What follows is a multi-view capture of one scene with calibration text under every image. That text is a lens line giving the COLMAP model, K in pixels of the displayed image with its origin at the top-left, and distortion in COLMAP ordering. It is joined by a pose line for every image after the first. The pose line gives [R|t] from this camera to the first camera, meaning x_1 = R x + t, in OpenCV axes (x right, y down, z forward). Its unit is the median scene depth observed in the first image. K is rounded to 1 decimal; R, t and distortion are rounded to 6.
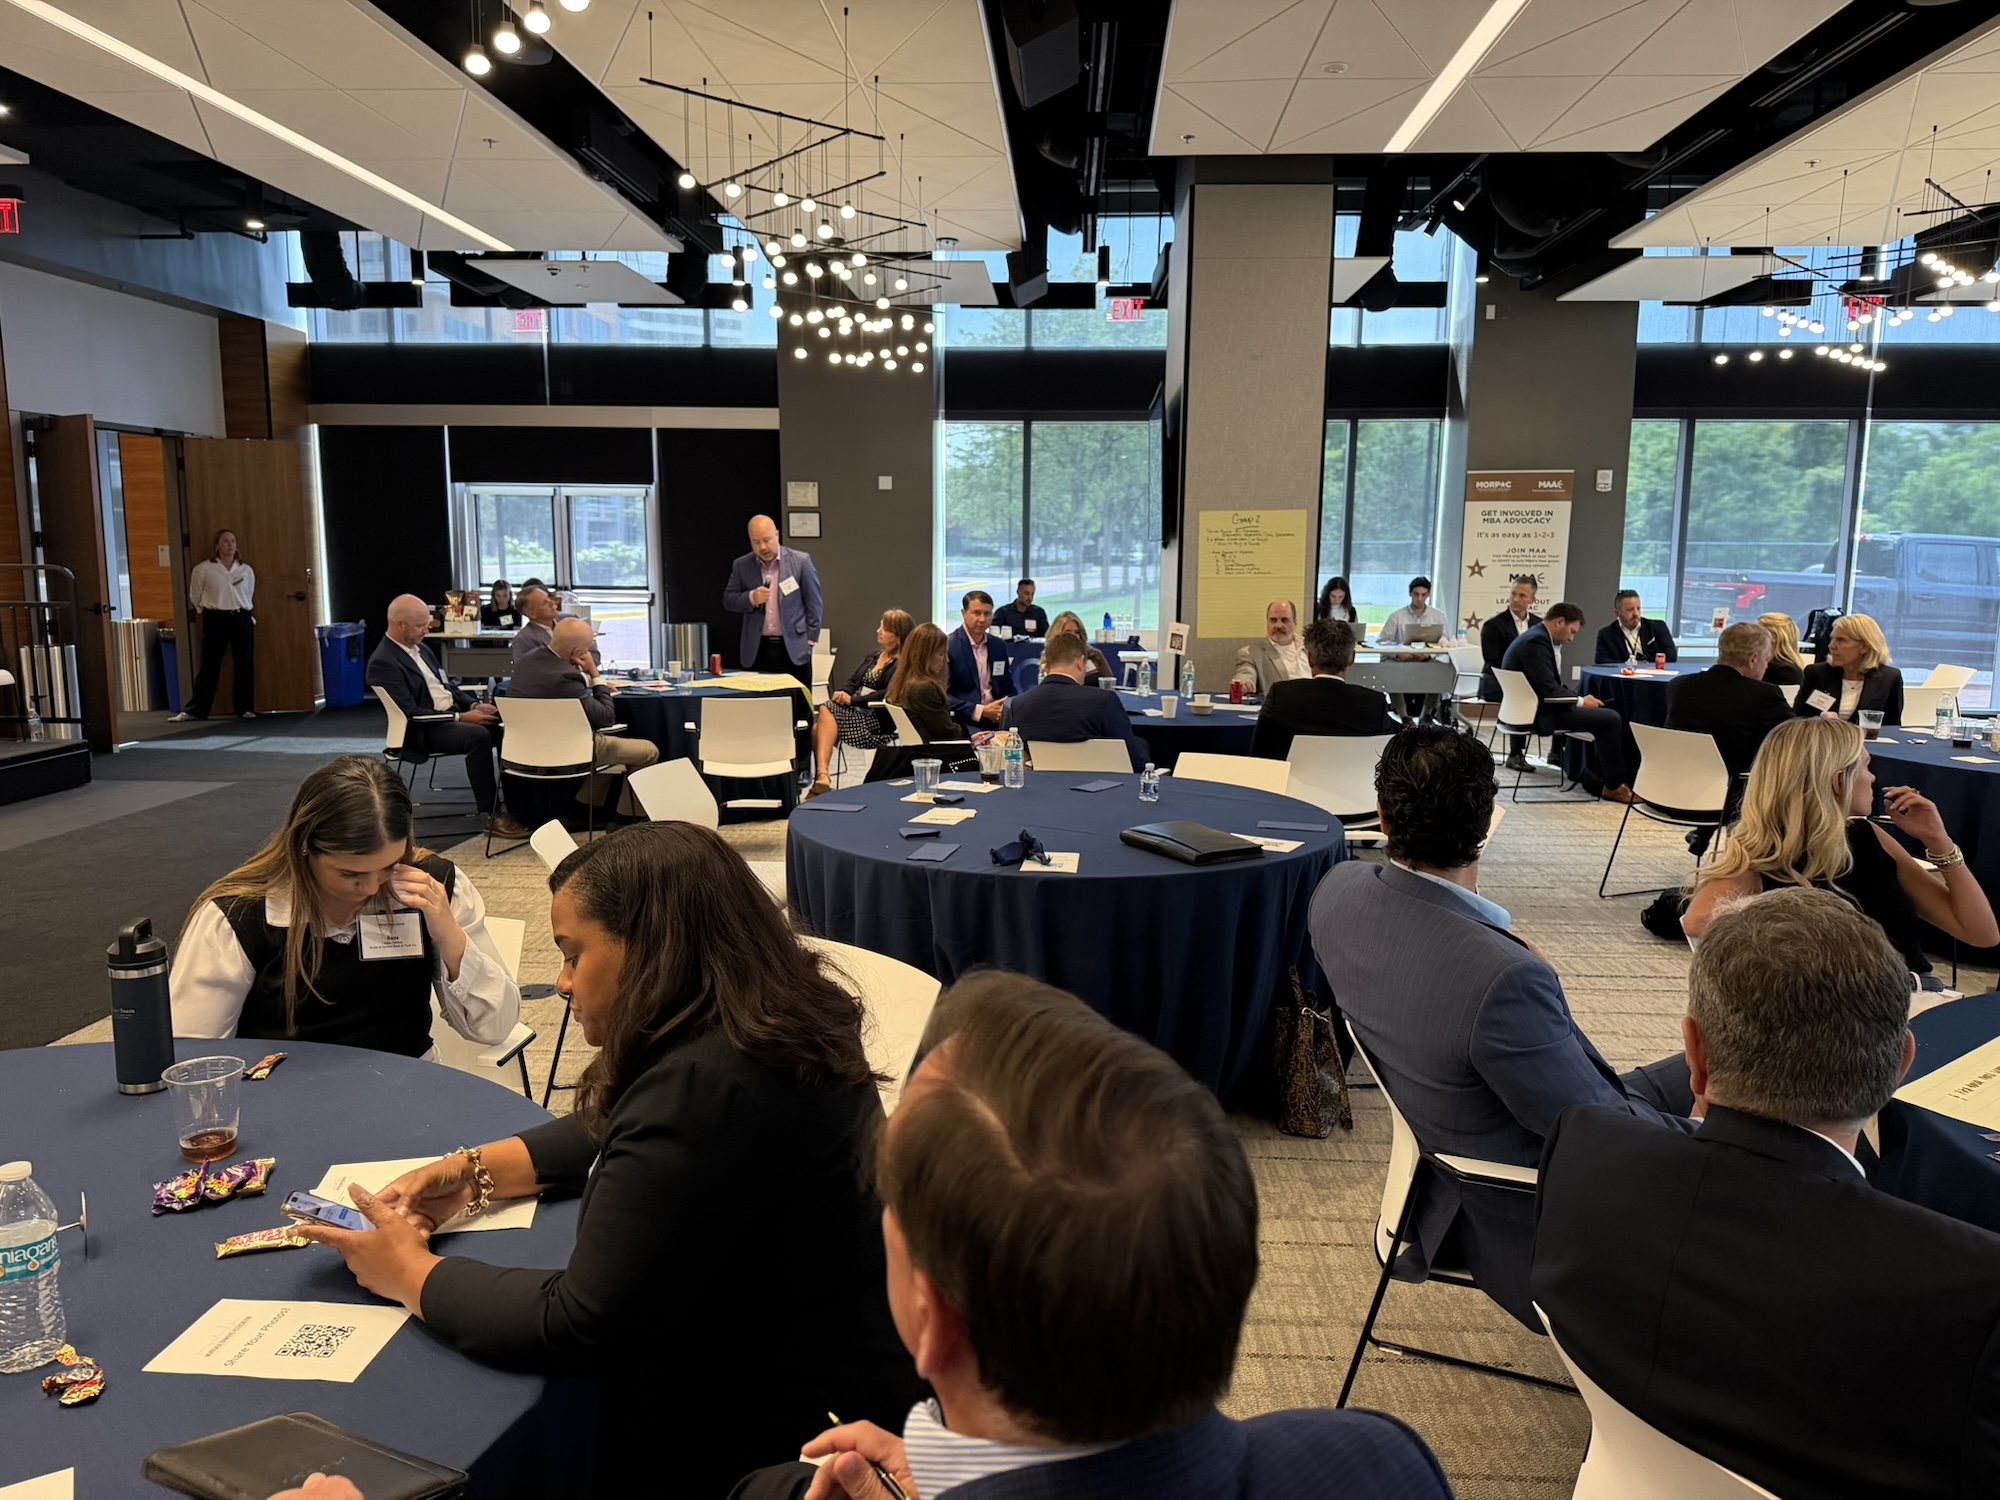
lens RADIAL K [[1411.1, 0, 991.8], [0, 1411.1, 748.7], [0, 0, 1]] dist [0.063823, -0.082336]
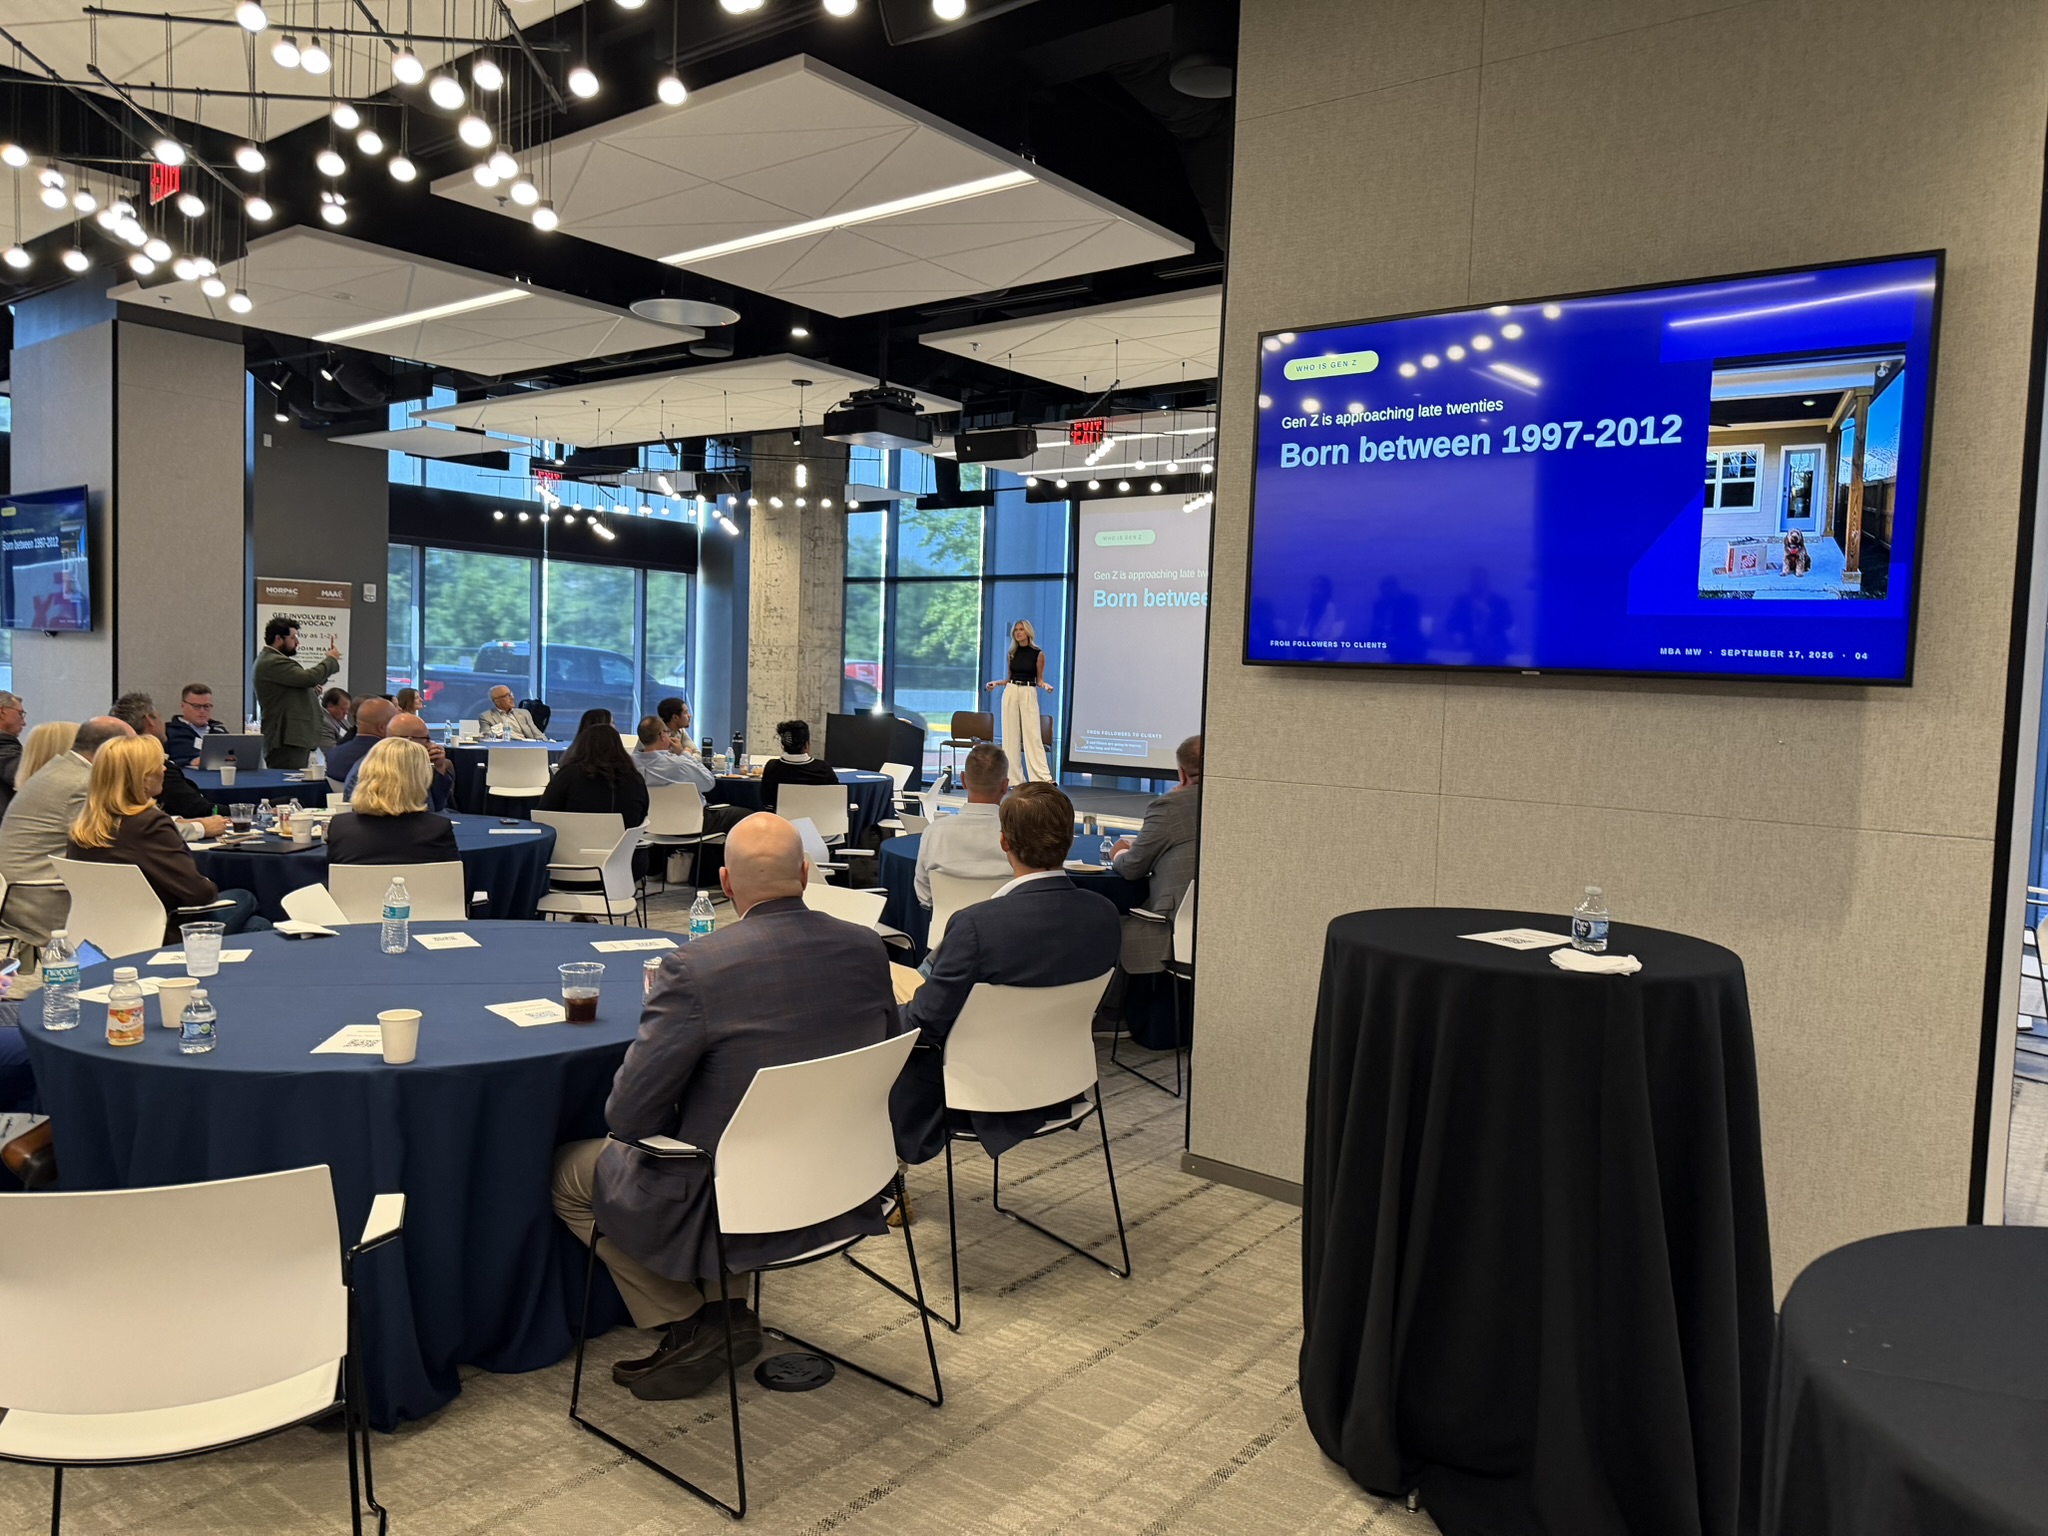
lens RADIAL K [[1444.9, 0, 1034.9], [0, 1444.9, 775.5], [0, 0, 1]] dist [0.063823, -0.082336]
pose [[0.557005, -0.045883, 0.829241, -0.552036], [0.083582, 0.996500, -0.001005, 0.026999], [-0.826293, 0.069869, 0.558890, -0.272592]]
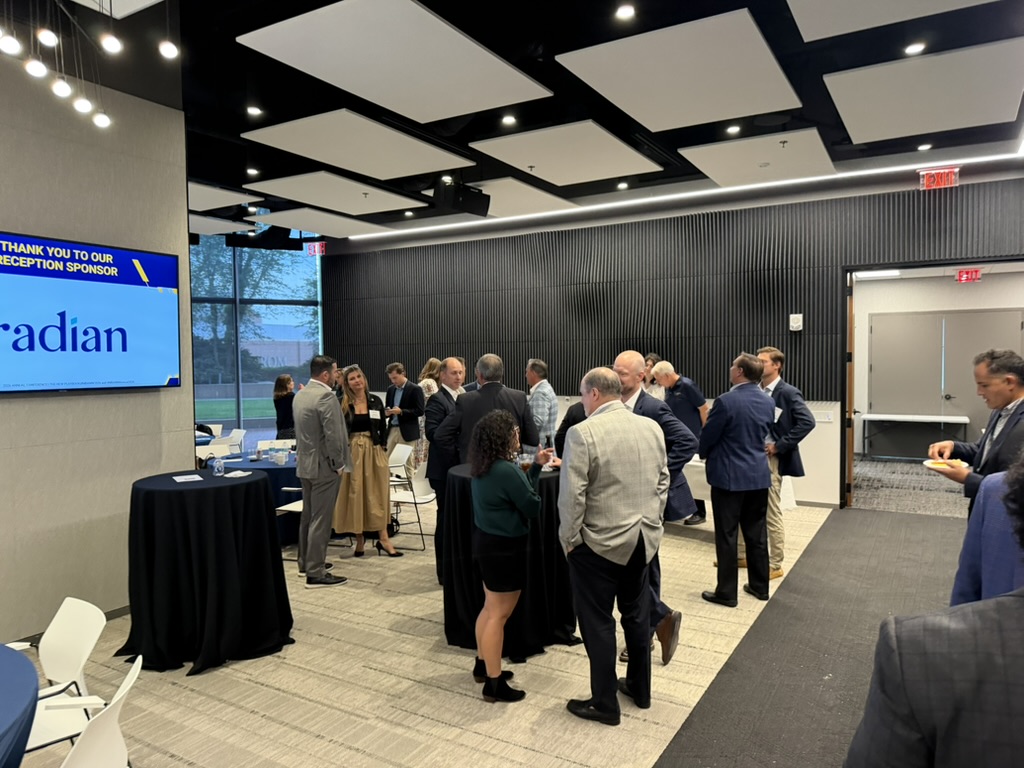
lens RADIAL K [[722.5, 0, 506.7], [0, 722.5, 375.8], [0, 0, 1]] dist [0.063823, -0.082336]
pose [[-0.889966, 0.001833, 0.456024, -0.678854], [0.077224, 0.986156, 0.146743, -0.090064], [-0.449441, 0.165812, -0.877786, 0.349359]]
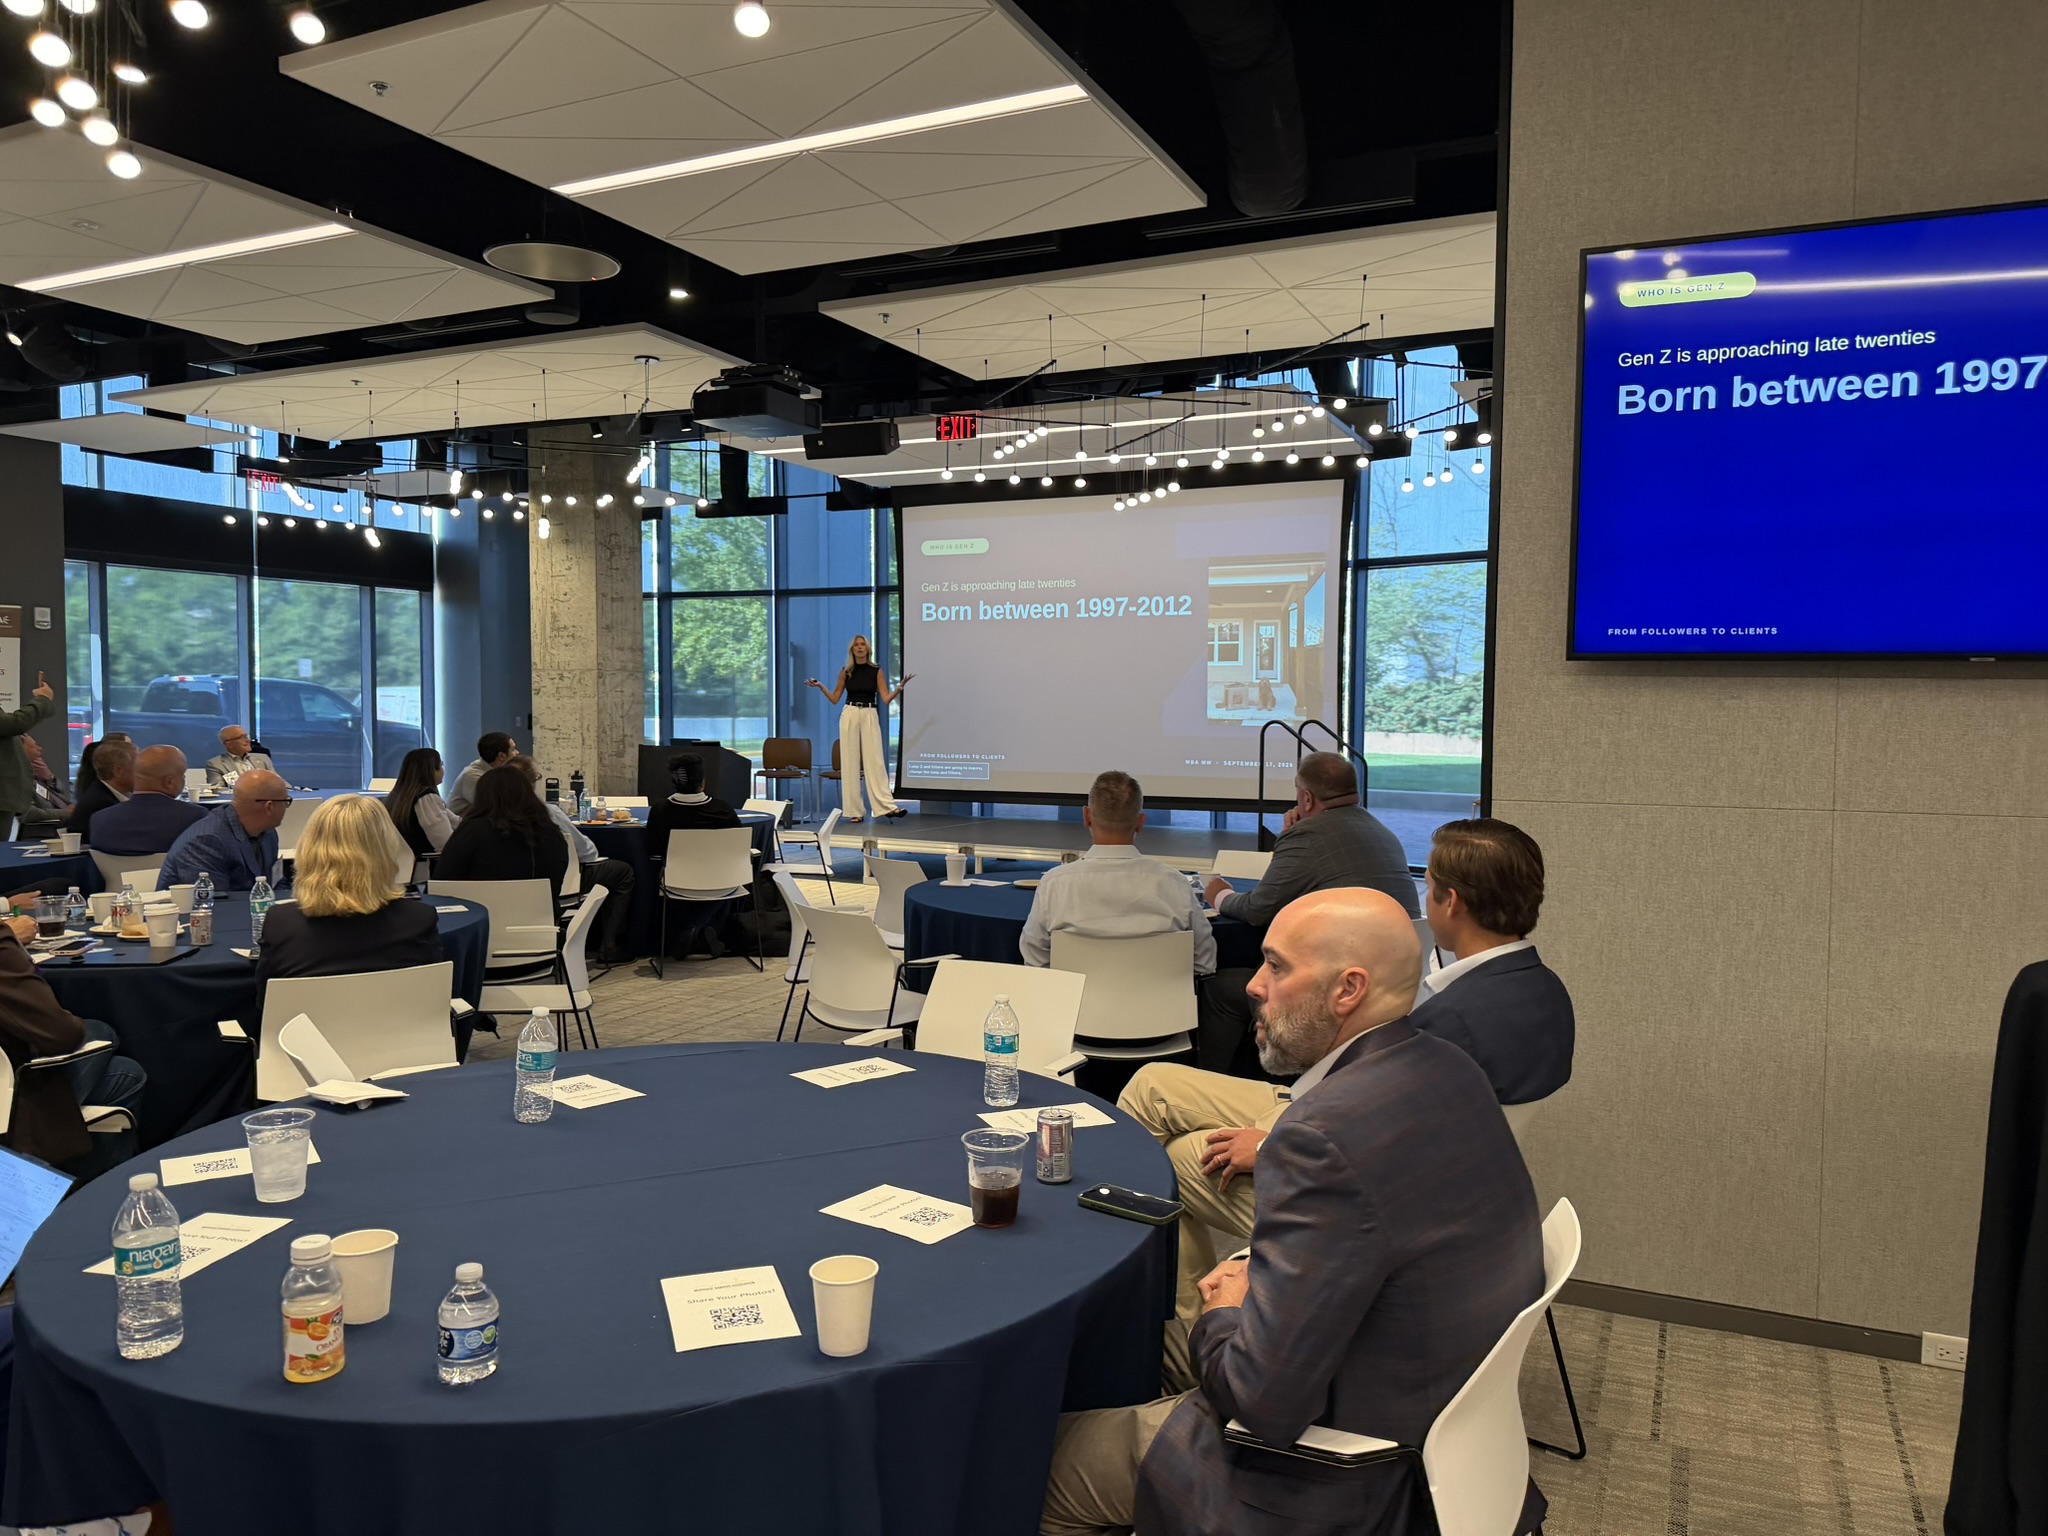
lens RADIAL K [[1444.9, 0, 1053.4], [0, 1444.9, 782.8], [0, 0, 1]] dist [0.063823, -0.082336]
pose [[0.352430, -0.056458, 0.934133, -0.518058], [0.124150, 0.992177, 0.013127, -0.003380], [-0.927567, 0.111346, 0.356682, 0.017536]]
